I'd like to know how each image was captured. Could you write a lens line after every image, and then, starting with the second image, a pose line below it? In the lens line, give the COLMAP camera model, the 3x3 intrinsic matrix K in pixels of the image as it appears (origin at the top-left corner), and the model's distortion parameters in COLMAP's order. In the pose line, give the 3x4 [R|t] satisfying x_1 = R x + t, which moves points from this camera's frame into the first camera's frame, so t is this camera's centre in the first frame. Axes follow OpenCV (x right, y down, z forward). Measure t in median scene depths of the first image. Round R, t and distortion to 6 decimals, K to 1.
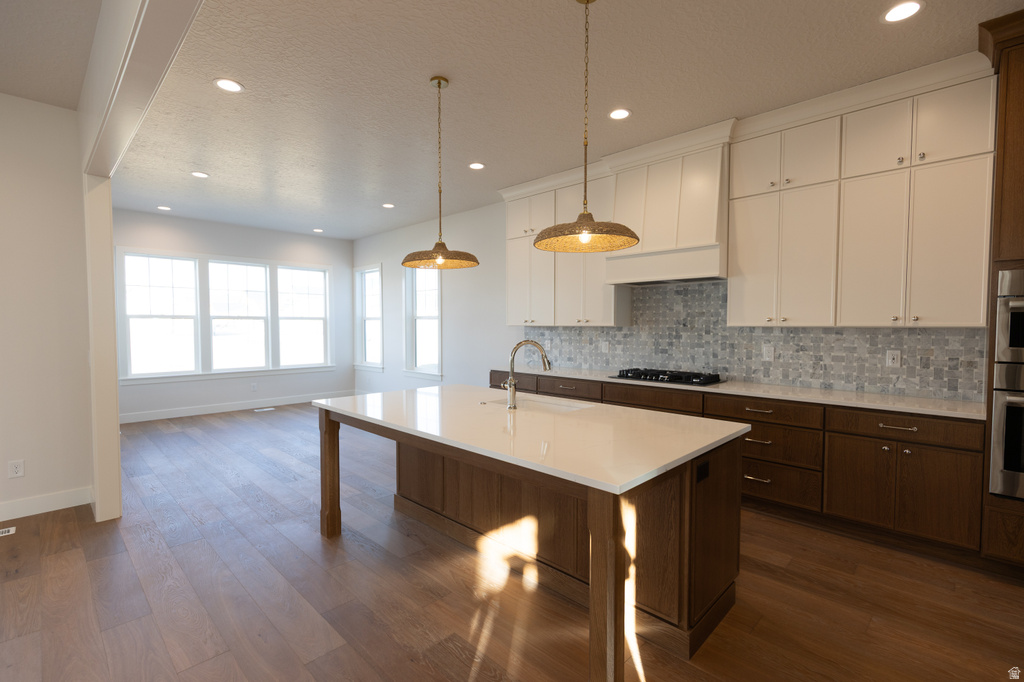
lens RADIAL K [[472.0, 0, 507.6], [0, 472.0, 344.0], [0, 0, 1]] dist [0.023370, 0.000175]
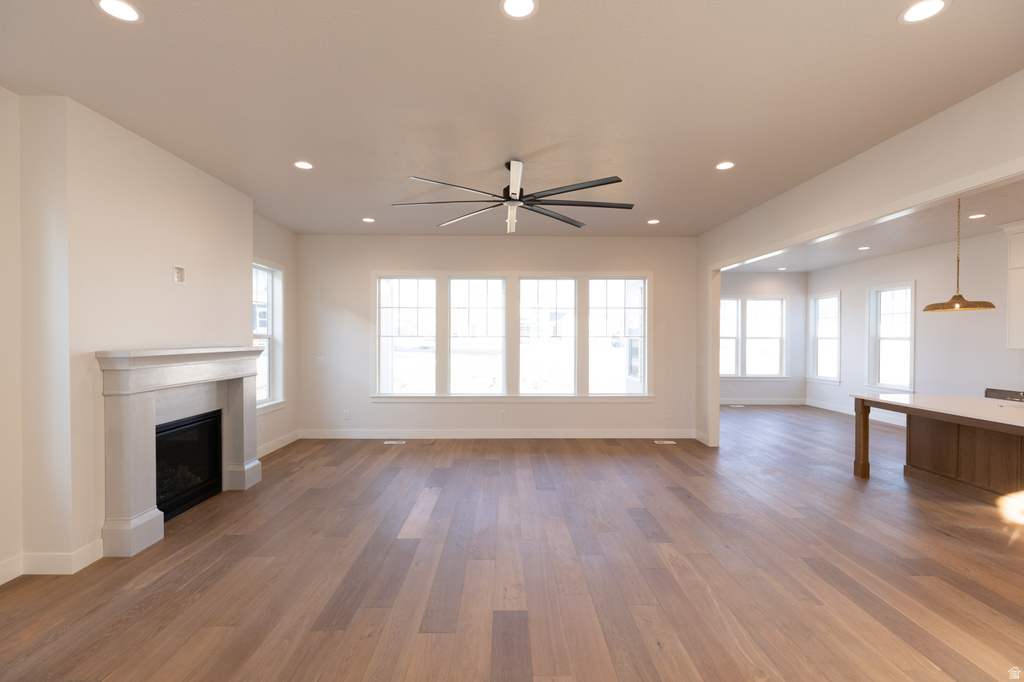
lens RADIAL K [[472.0, 0, 526.3], [0, 472.0, 339.1], [0, 0, 1]] dist [0.023370, 0.000175]
pose [[0.736061, 0.007205, -0.676877, -0.069174], [-0.034119, 0.999067, -0.026468, 0.007028], [0.676055, 0.042576, 0.735620, -0.617226]]
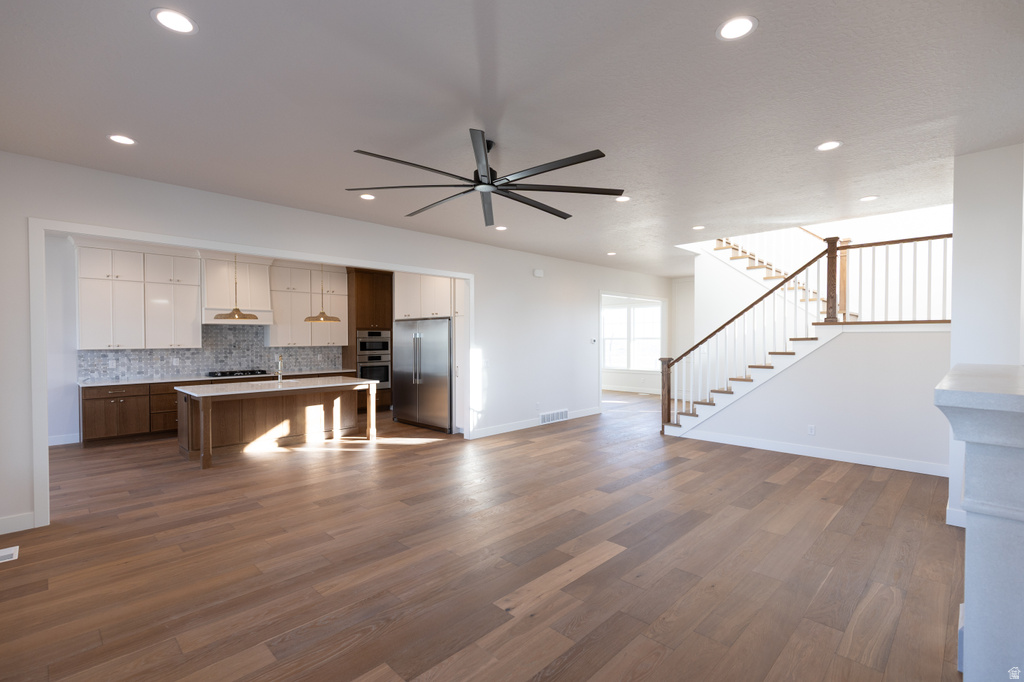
lens RADIAL K [[472.0, 0, 512.5], [0, 472.0, 342.4], [0, 0, 1]] dist [0.023370, 0.000175]
pose [[-0.009761, -0.007645, 0.999923, -1.318207], [0.048159, 0.998807, 0.008107, -0.015567], [-0.998792, 0.048234, -0.009381, -0.080459]]
